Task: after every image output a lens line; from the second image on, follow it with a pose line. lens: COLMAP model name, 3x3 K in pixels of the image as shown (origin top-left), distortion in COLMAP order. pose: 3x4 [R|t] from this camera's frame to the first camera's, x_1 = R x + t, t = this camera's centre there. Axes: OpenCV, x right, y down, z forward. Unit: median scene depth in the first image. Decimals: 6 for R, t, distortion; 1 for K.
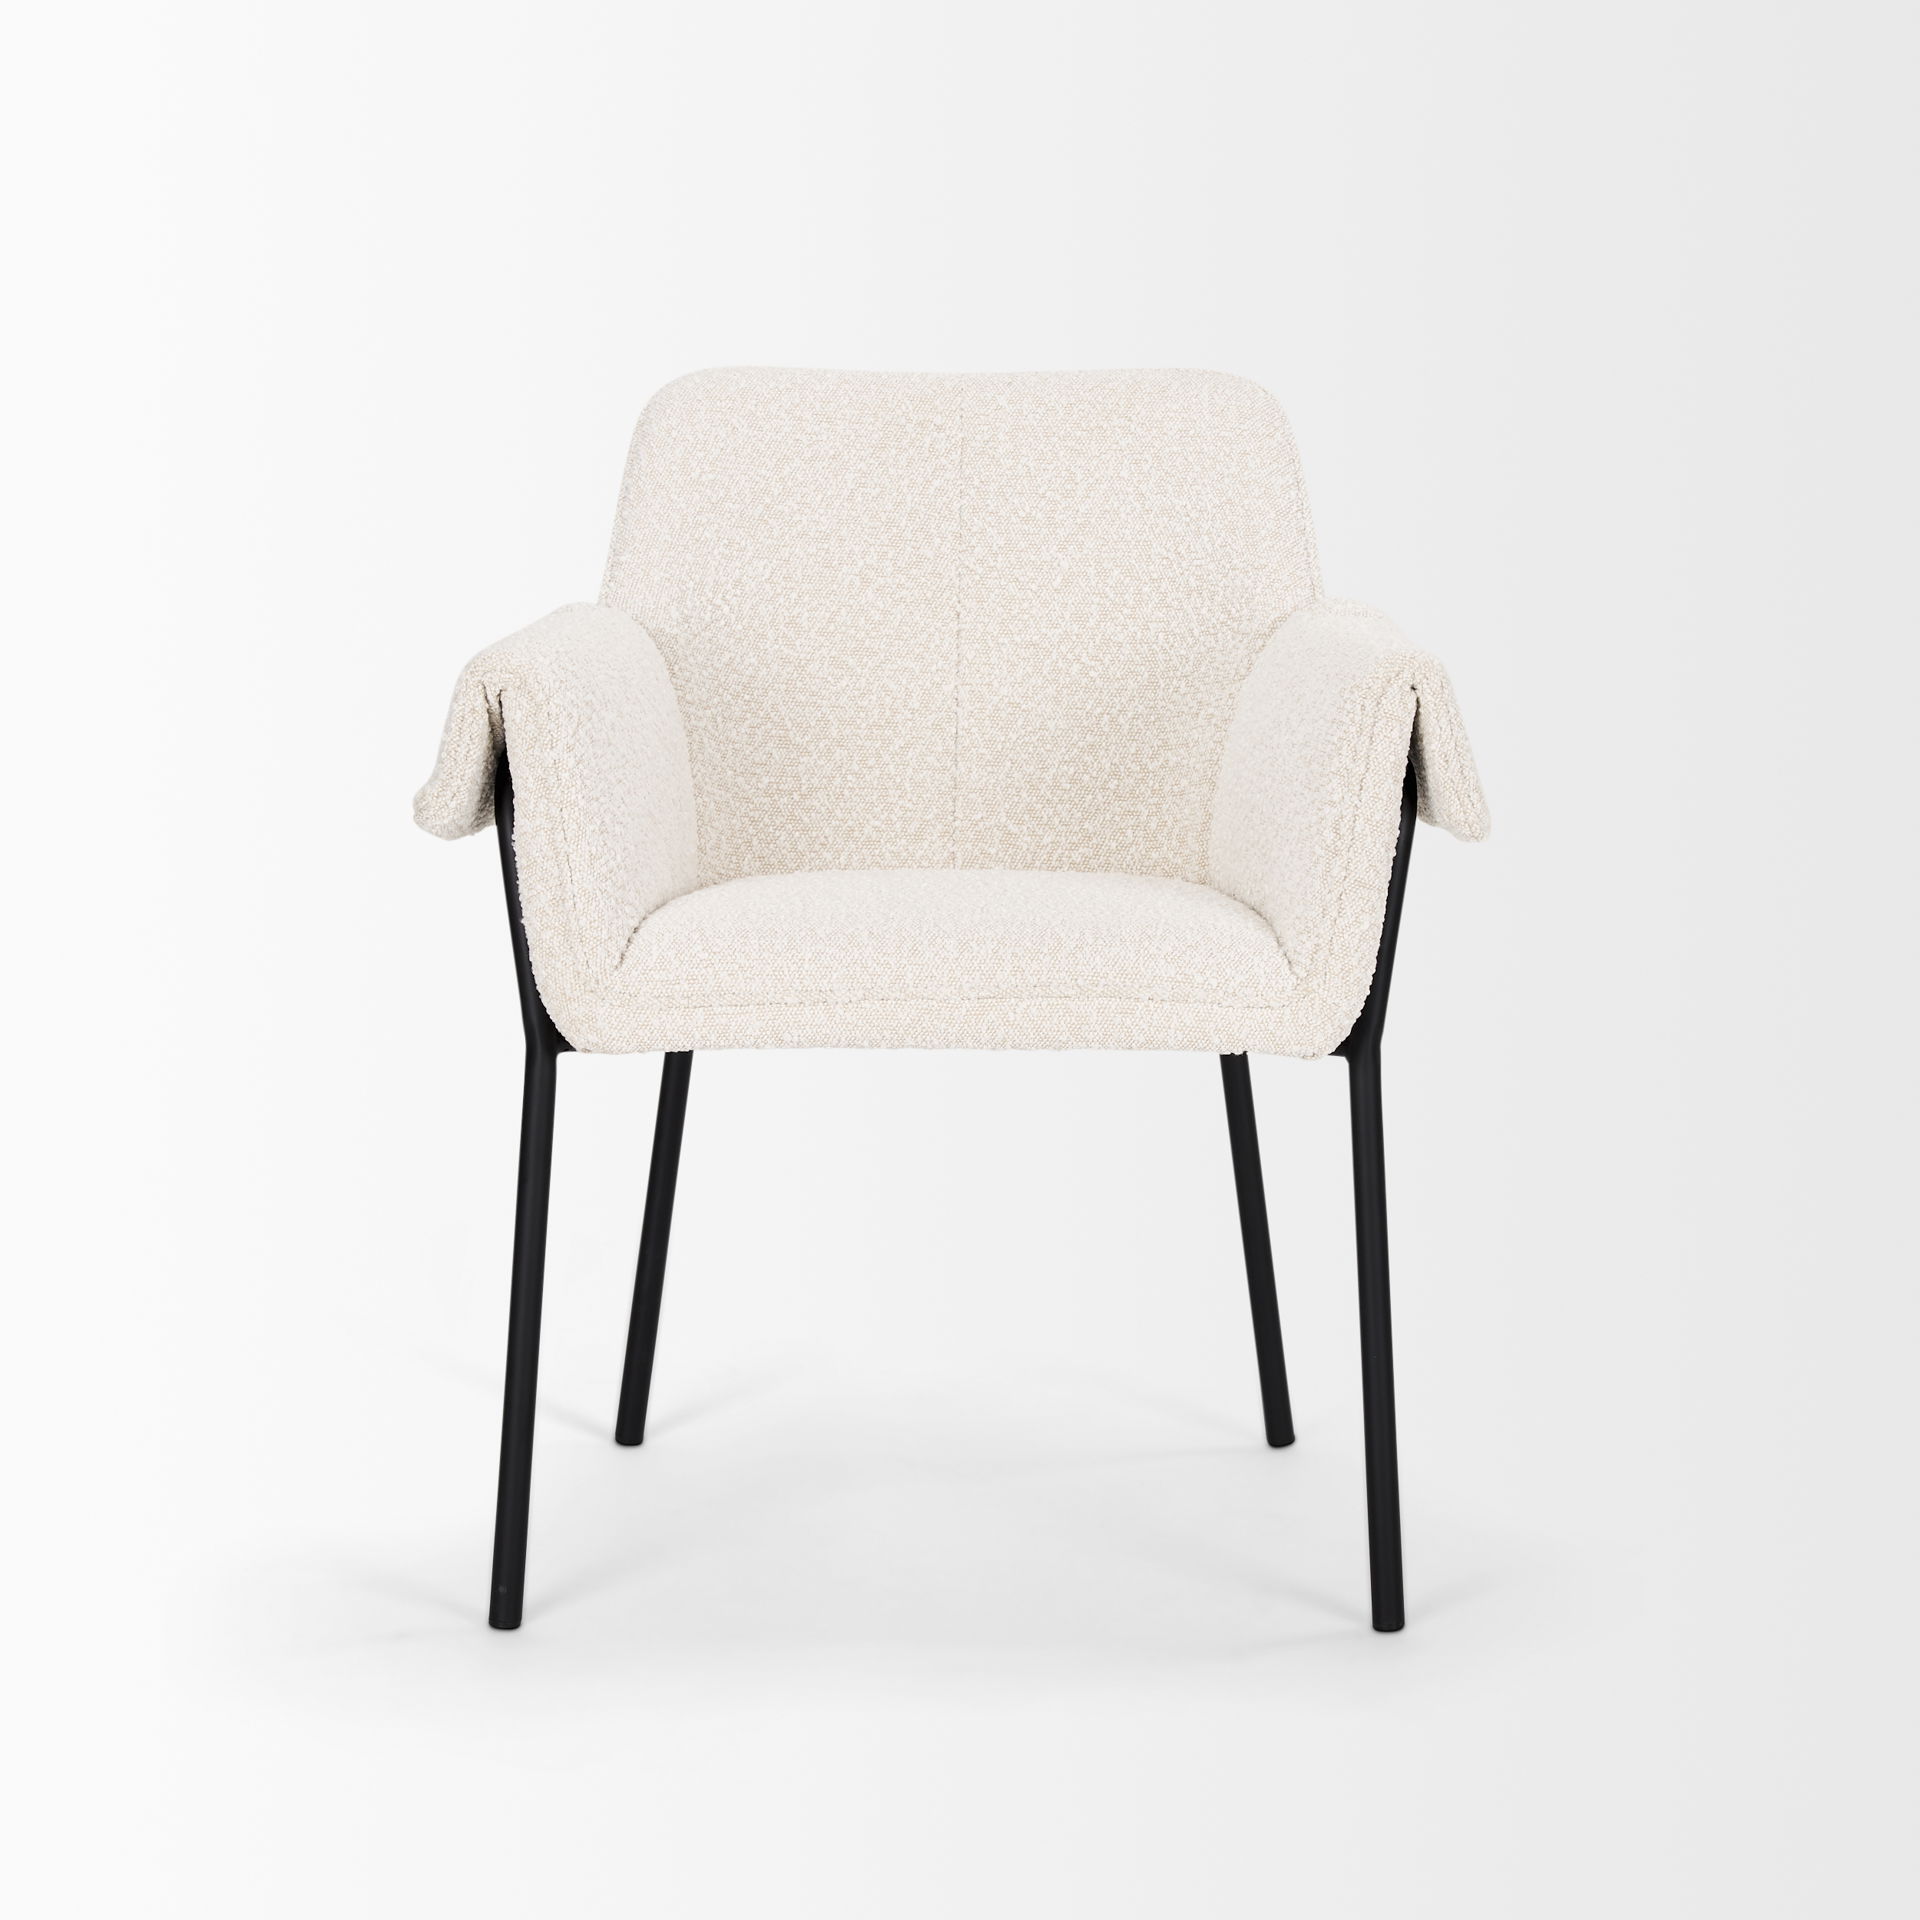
lens RADIAL K [[5693.1, 0, 960.0], [0, 5693.1, 960.0], [0, 0, 1]] dist [-0.081525, -0.583454]
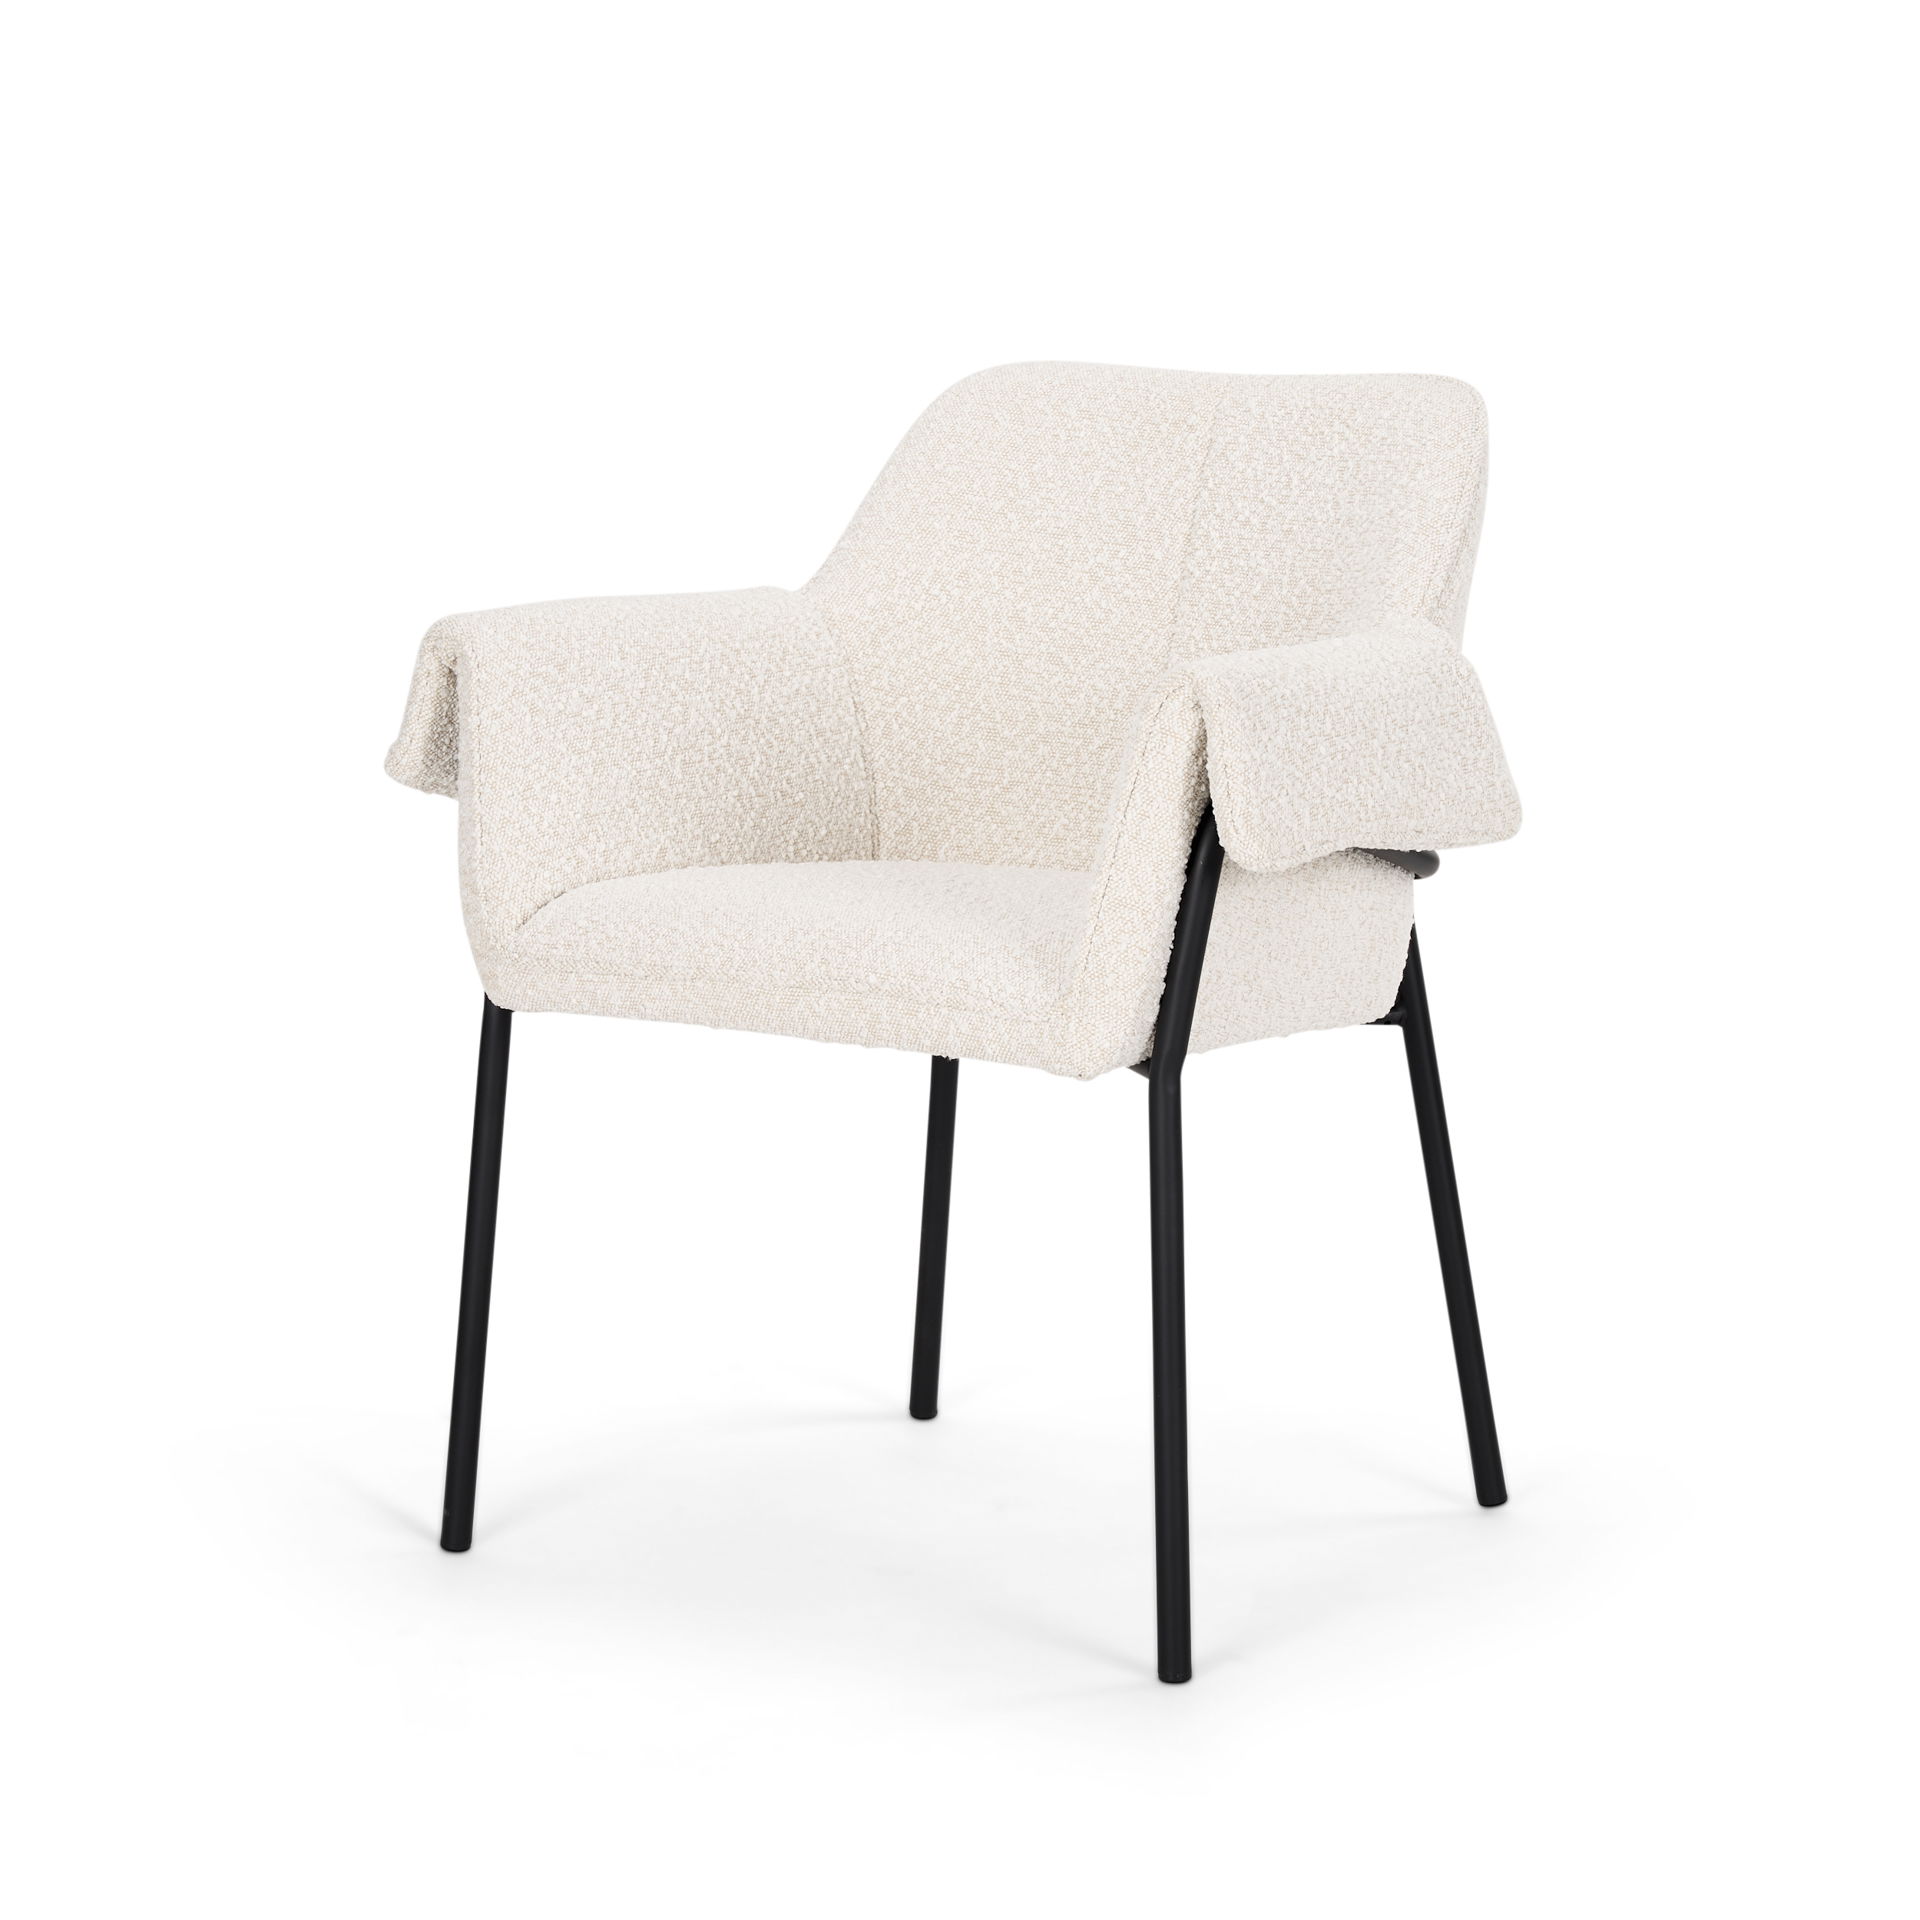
lens RADIAL K [[5693.1, 0, 960.0], [0, 5693.1, 960.0], [0, 0, 1]] dist [-0.081525, -0.583454]
pose [[0.828047, 0.082861, -0.554502, 0.524137], [-0.084195, 0.996181, 0.023132, -0.021315], [0.554301, 0.027532, 0.831861, 0.160958]]
